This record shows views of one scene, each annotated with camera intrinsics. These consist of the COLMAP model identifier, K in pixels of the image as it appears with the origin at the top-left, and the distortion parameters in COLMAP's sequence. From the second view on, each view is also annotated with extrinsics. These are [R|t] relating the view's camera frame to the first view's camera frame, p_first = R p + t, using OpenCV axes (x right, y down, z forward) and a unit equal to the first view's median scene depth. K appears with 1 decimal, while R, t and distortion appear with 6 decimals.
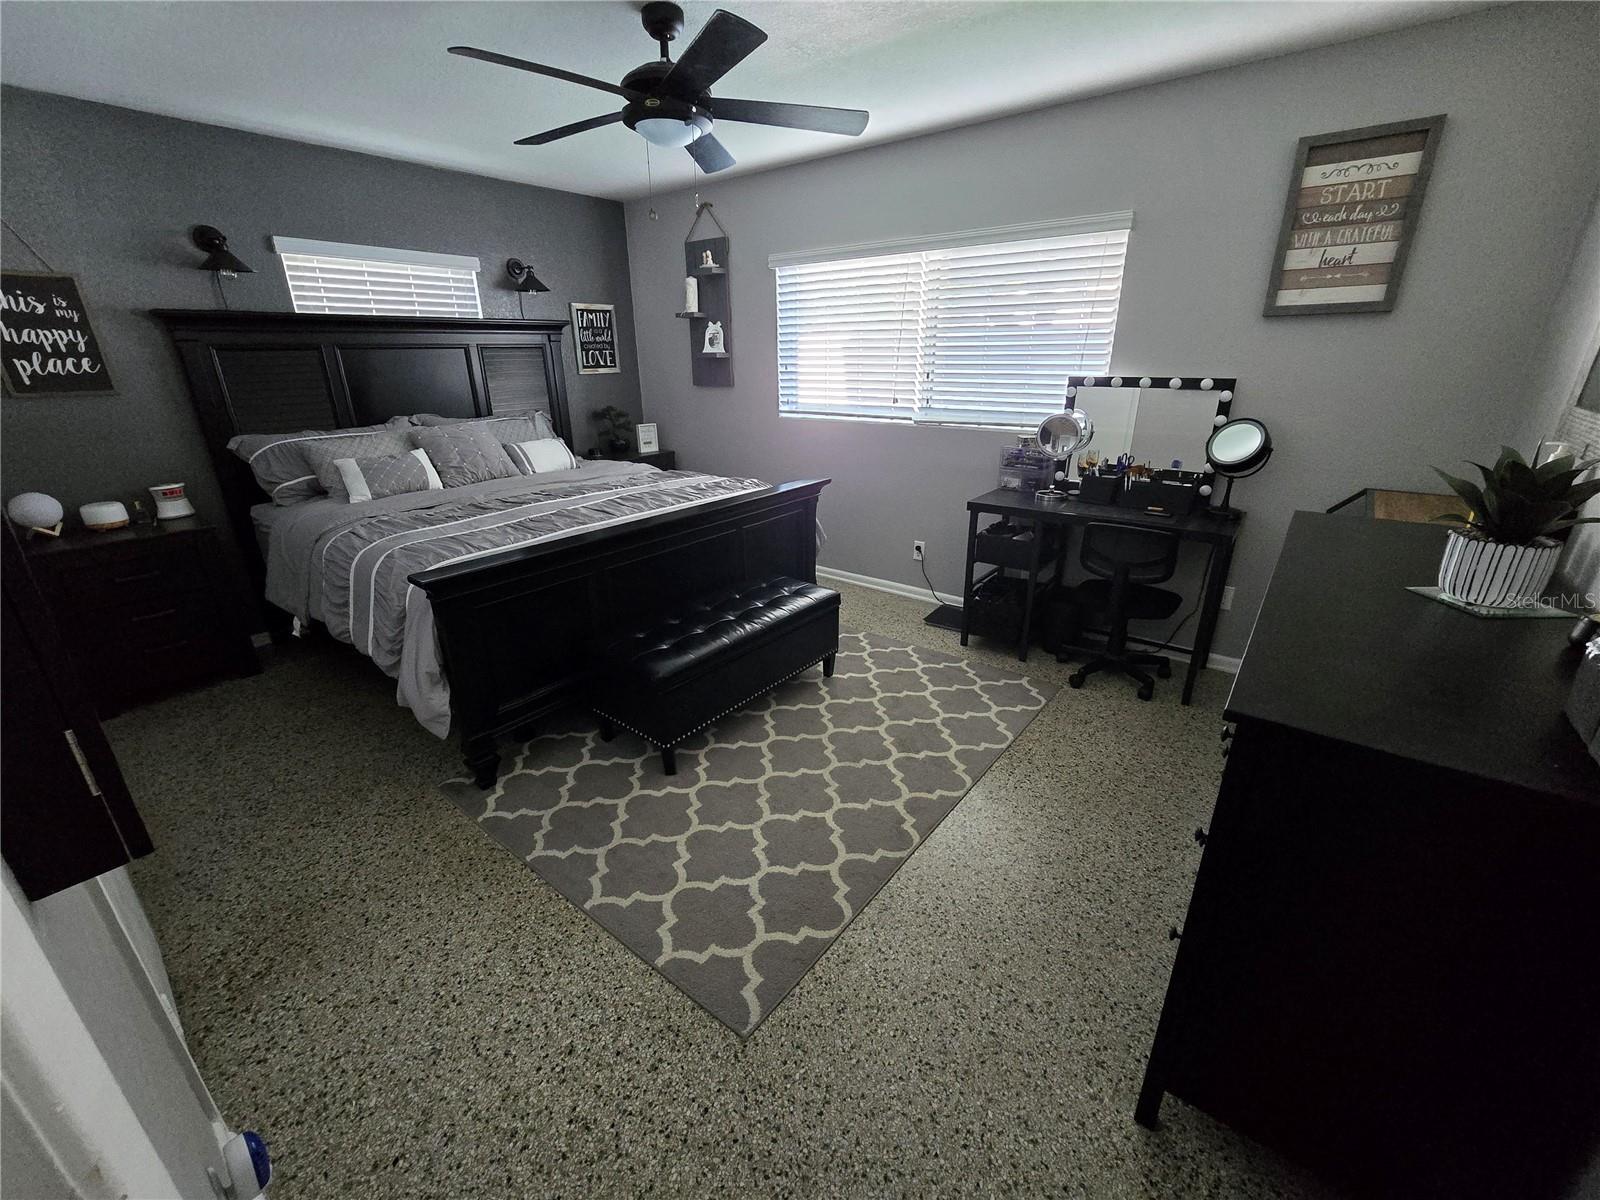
lens RADIAL K [[660.6, 0, 802.9], [0, 660.6, 601.0], [0, 0, 1]] dist [-0.006289, 0.001452]
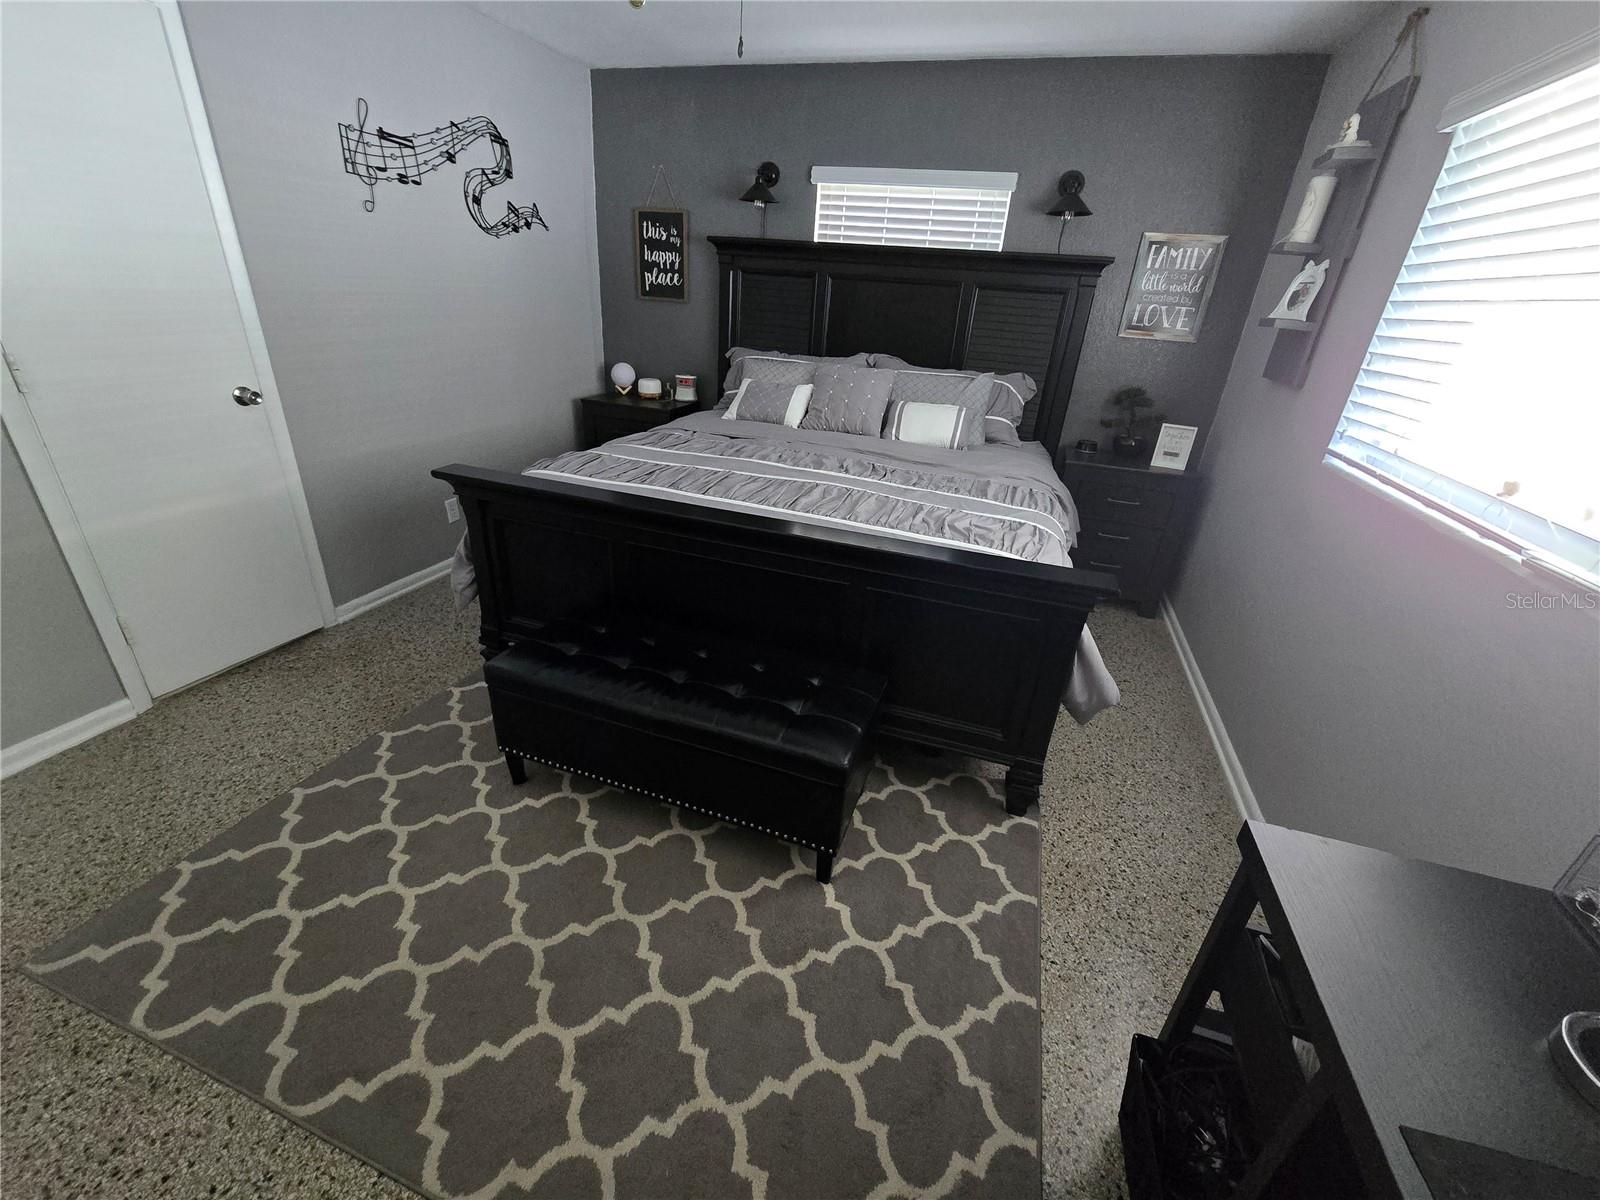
lens RADIAL K [[660.6, 0, 797.4], [0, 660.6, 604.7], [0, 0, 1]] dist [-0.006289, 0.001452]
pose [[0.326024, 0.441287, -0.836047, 0.442852], [-0.394891, 0.867087, 0.303680, -0.281925], [0.858935, 0.231140, 0.456951, 0.729059]]
